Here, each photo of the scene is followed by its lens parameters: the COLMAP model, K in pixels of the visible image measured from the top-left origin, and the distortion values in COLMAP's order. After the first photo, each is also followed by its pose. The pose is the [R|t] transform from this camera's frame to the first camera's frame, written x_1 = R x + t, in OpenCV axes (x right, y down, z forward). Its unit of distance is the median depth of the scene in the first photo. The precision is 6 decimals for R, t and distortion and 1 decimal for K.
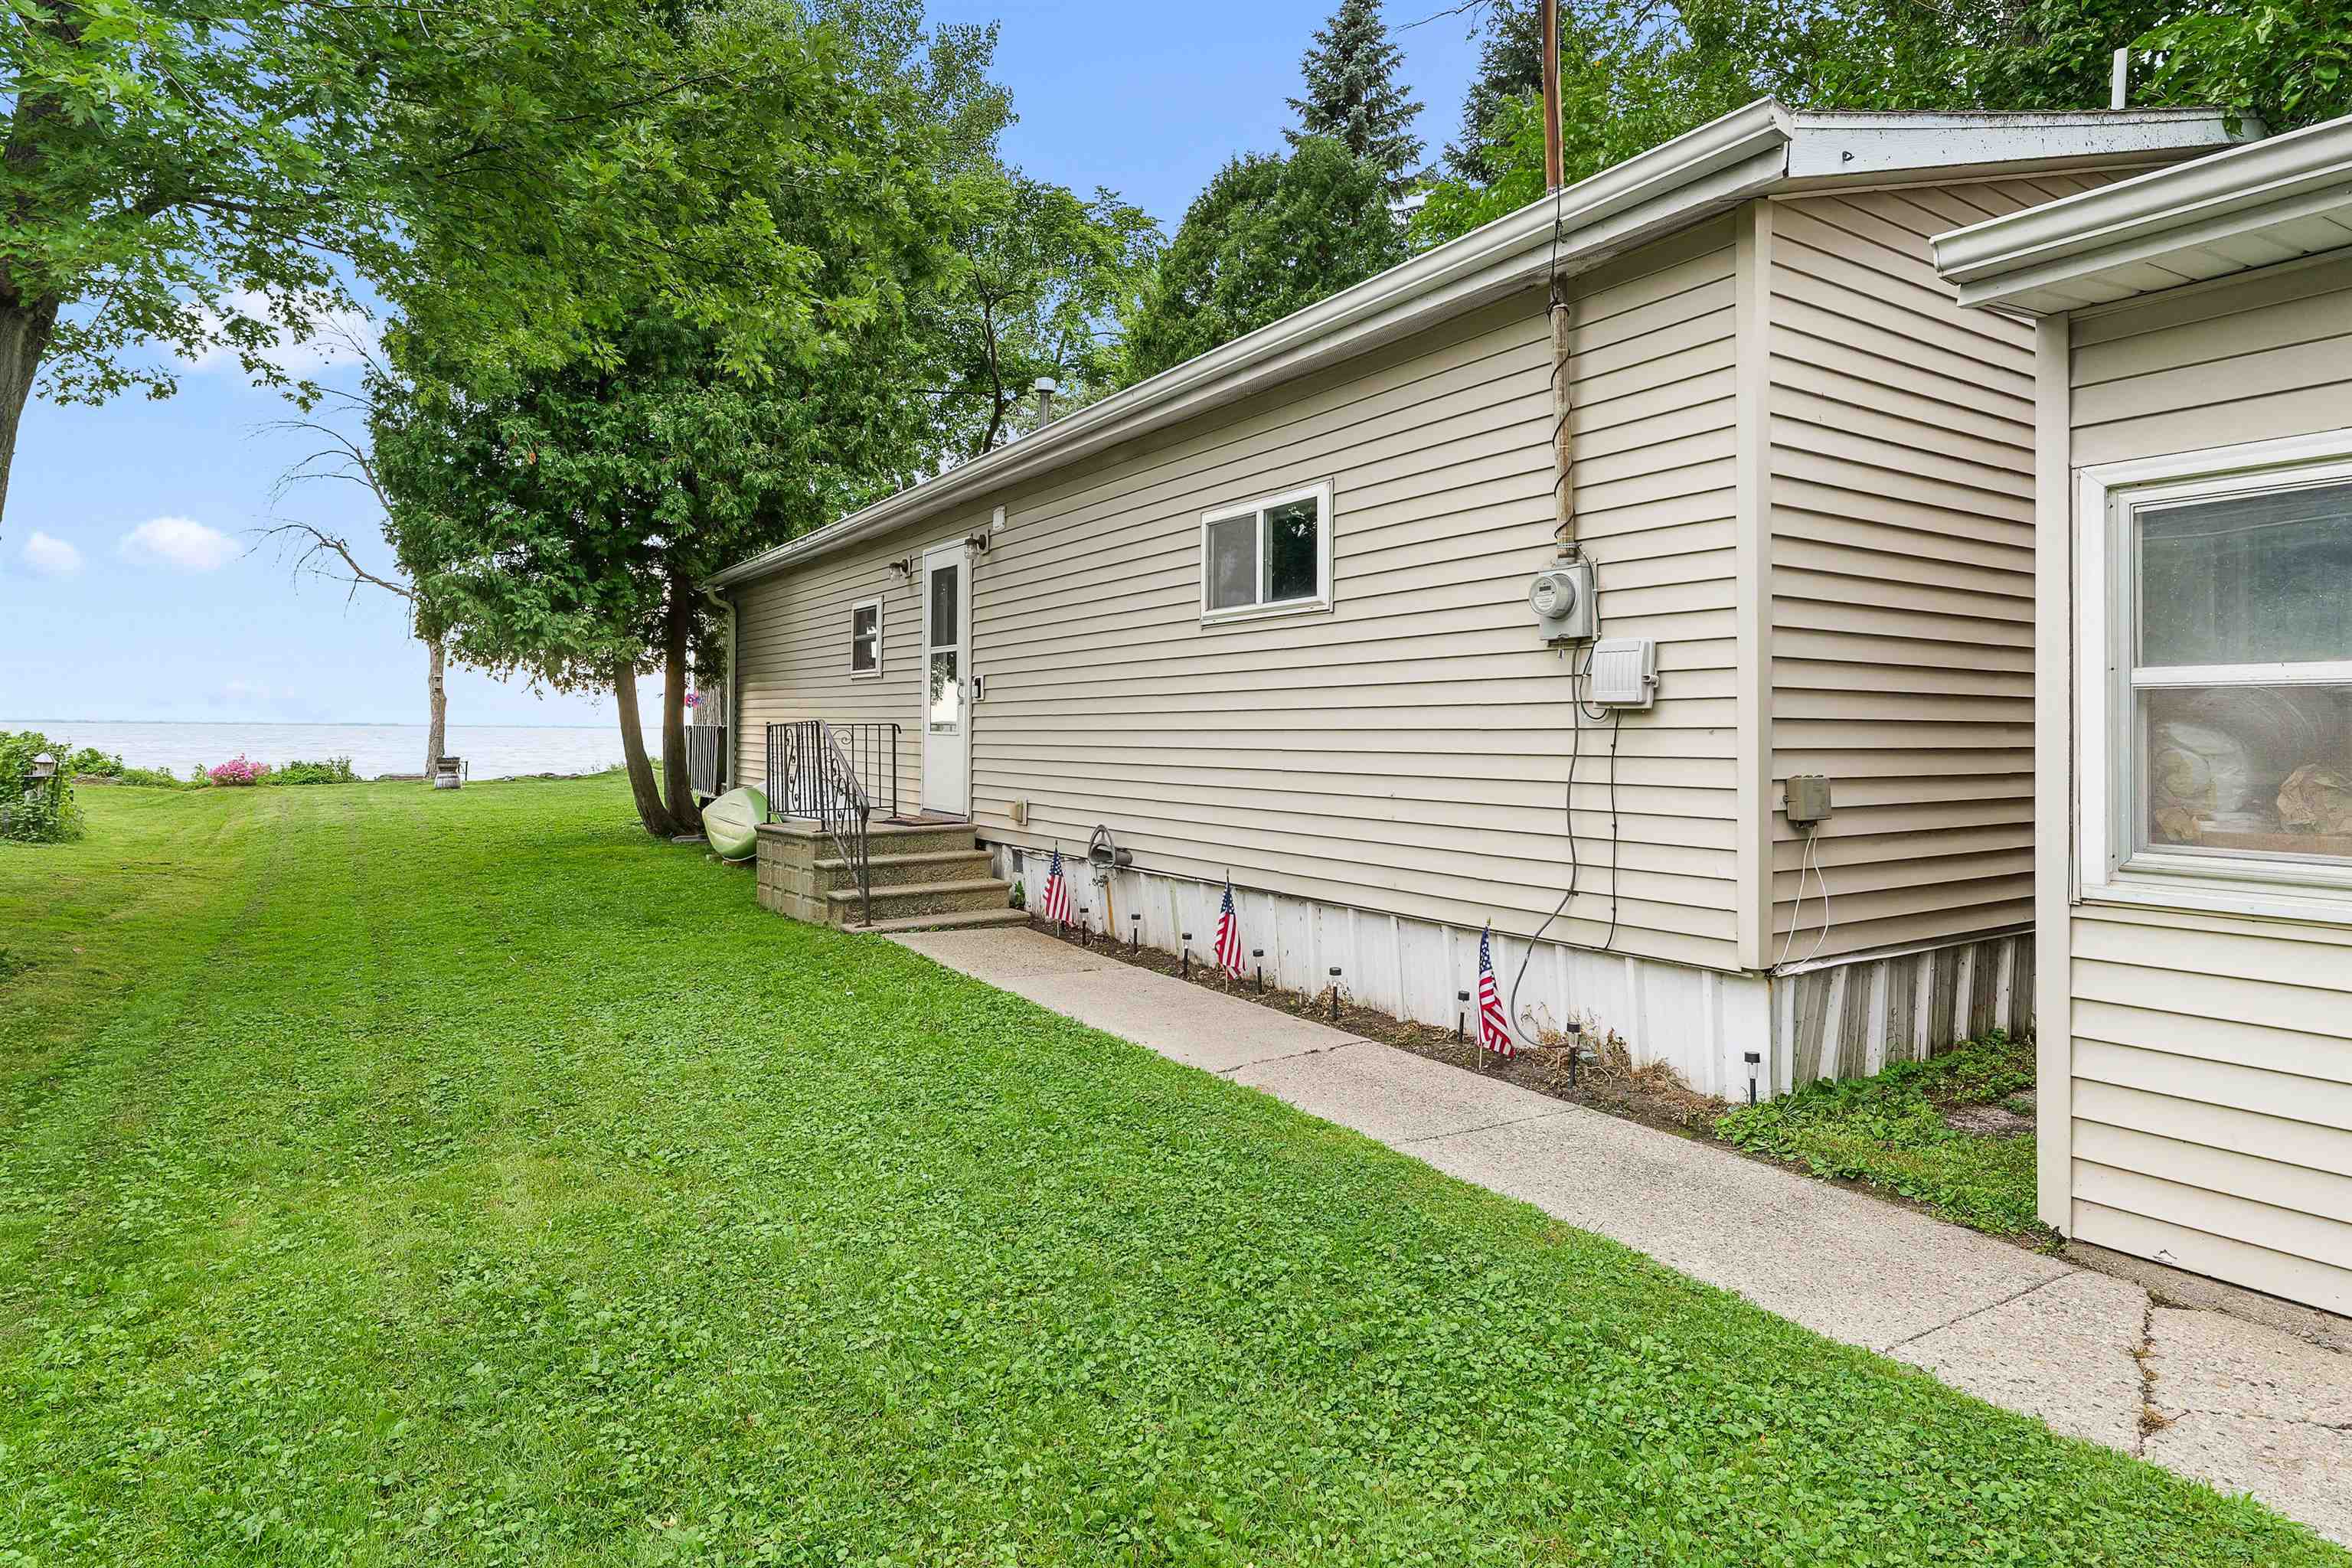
lens RADIAL K [[1306.4, 0, 1175.9], [0, 1306.4, 741.0], [0, 0, 1]] dist [-0.050980, -0.000273]
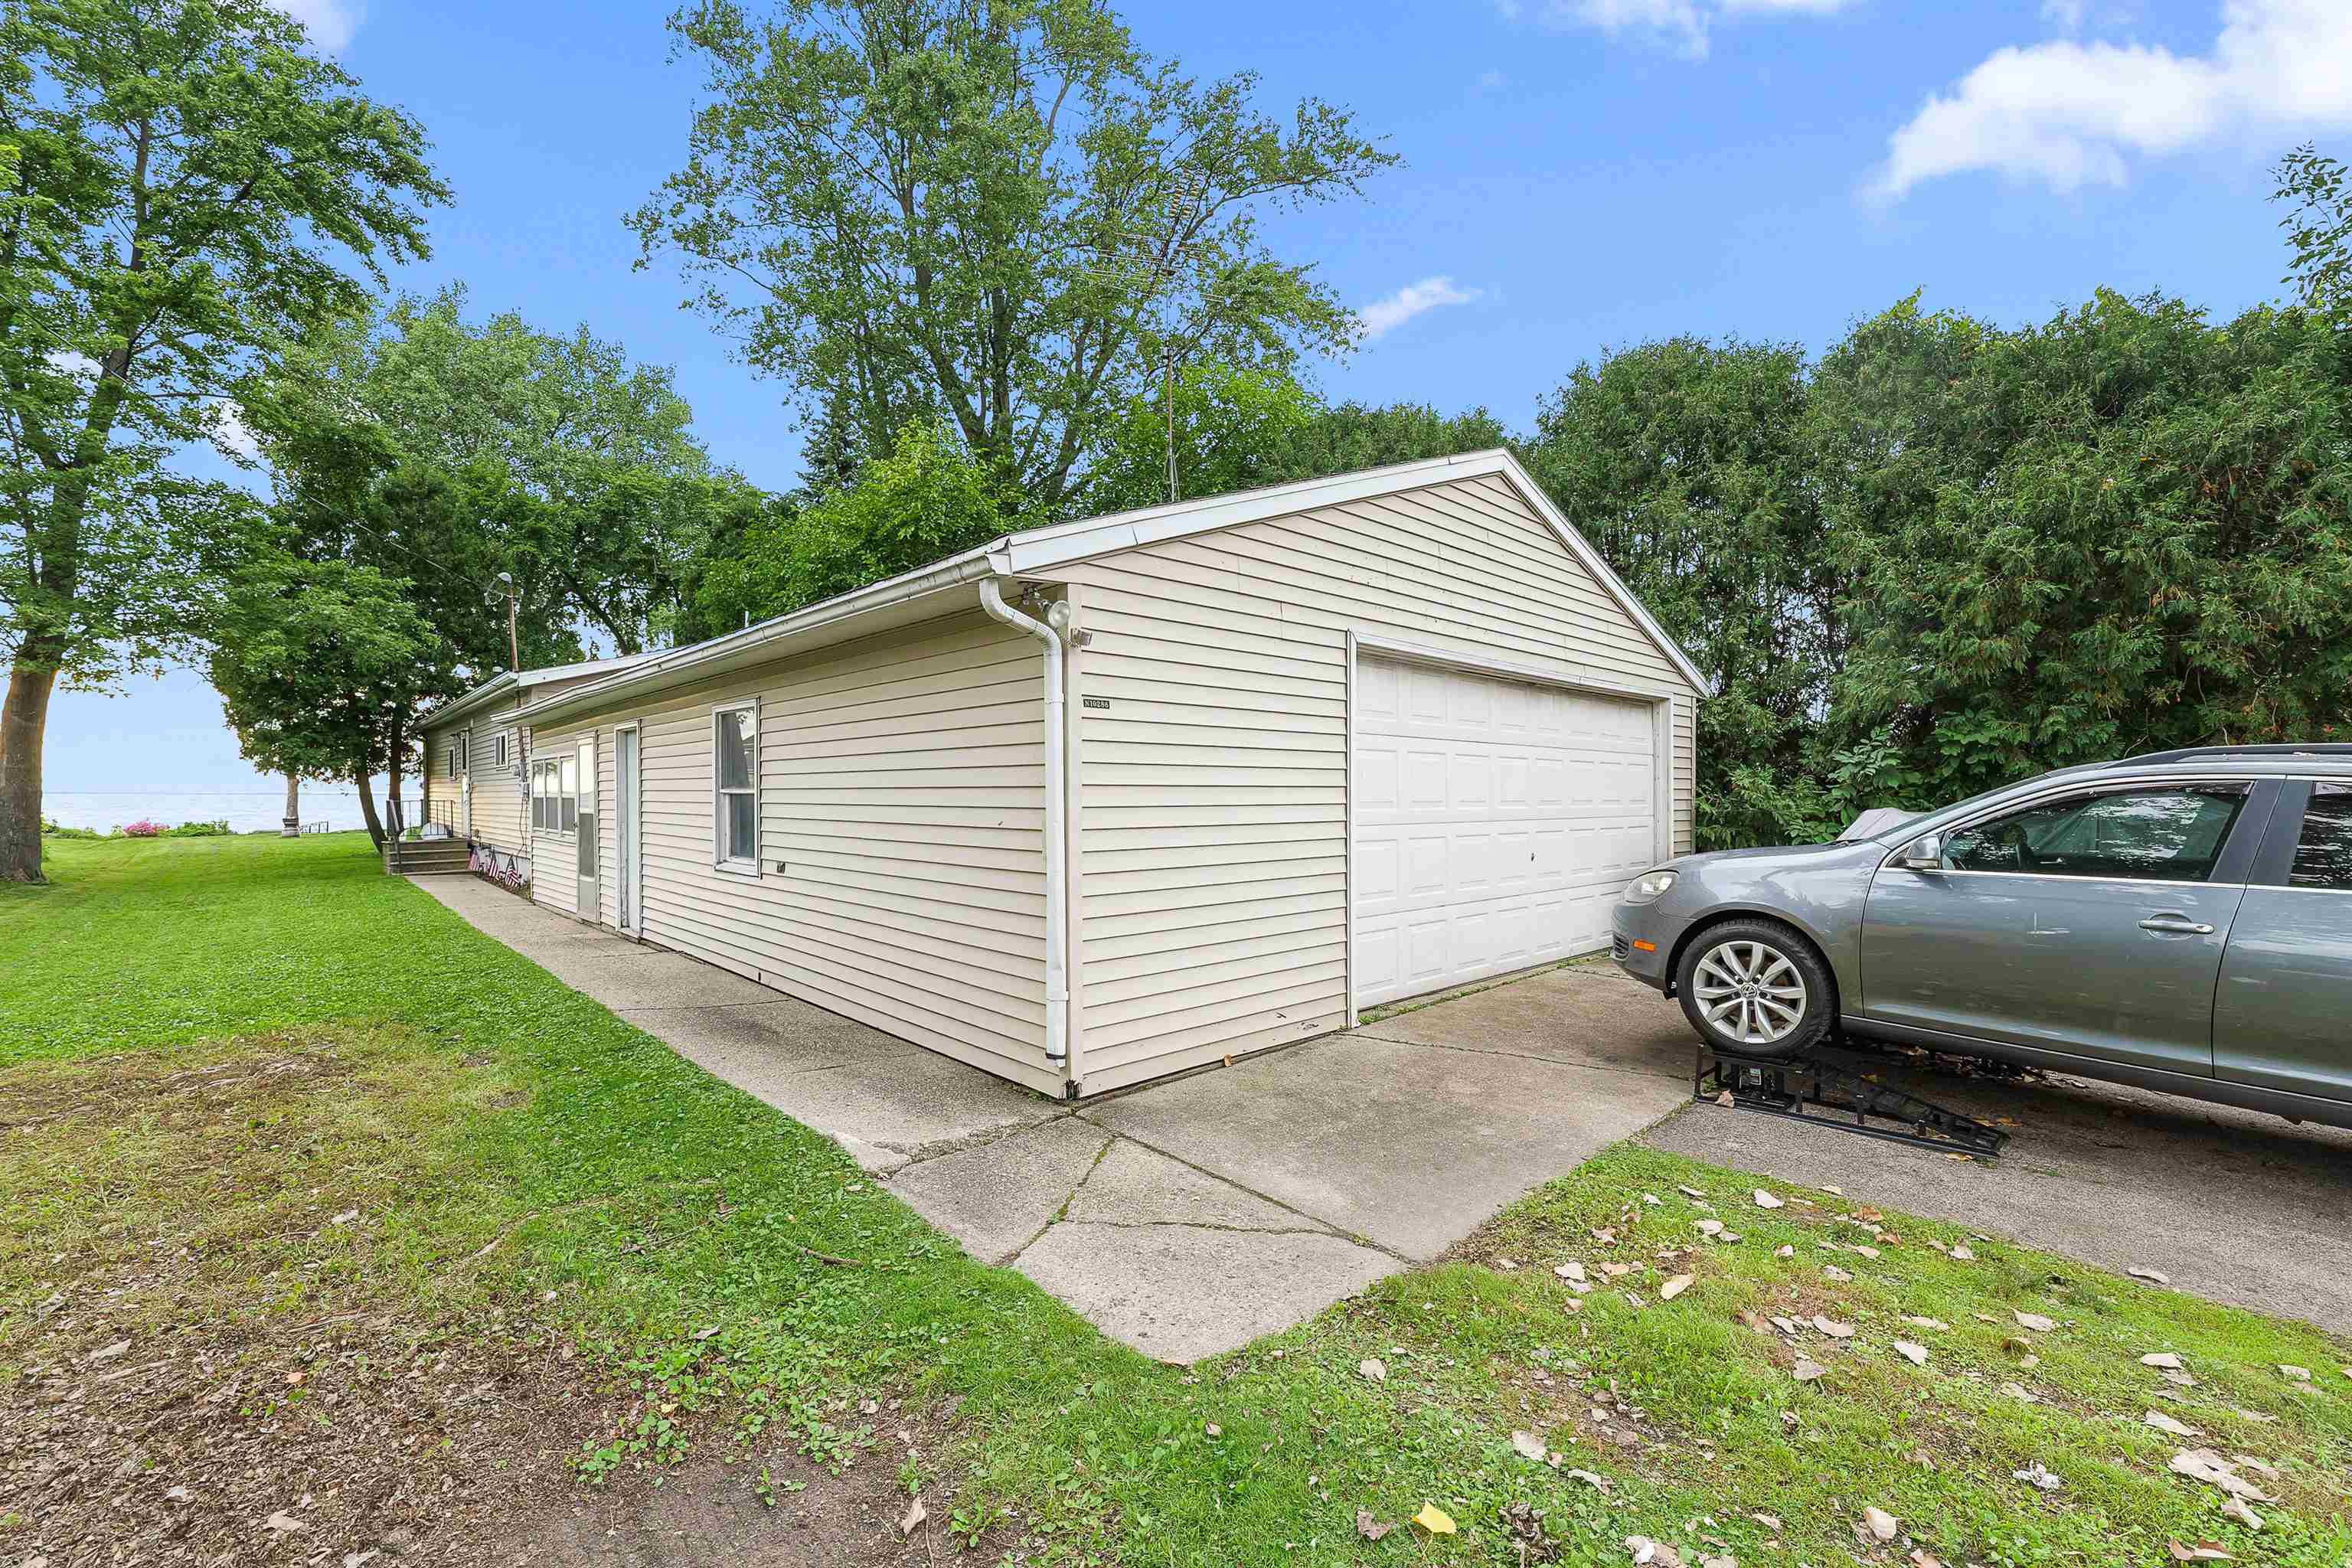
lens RADIAL K [[1025.3, 0, 1169.1], [0, 1025.3, 825.2], [0, 0, 1]] dist [-0.001554, -0.000249]
pose [[0.990002, -0.009765, 0.140712, 0.421203], [0.007040, 0.999778, 0.019854, 0.003118], [-0.140875, -0.018665, 0.989851, -0.541101]]
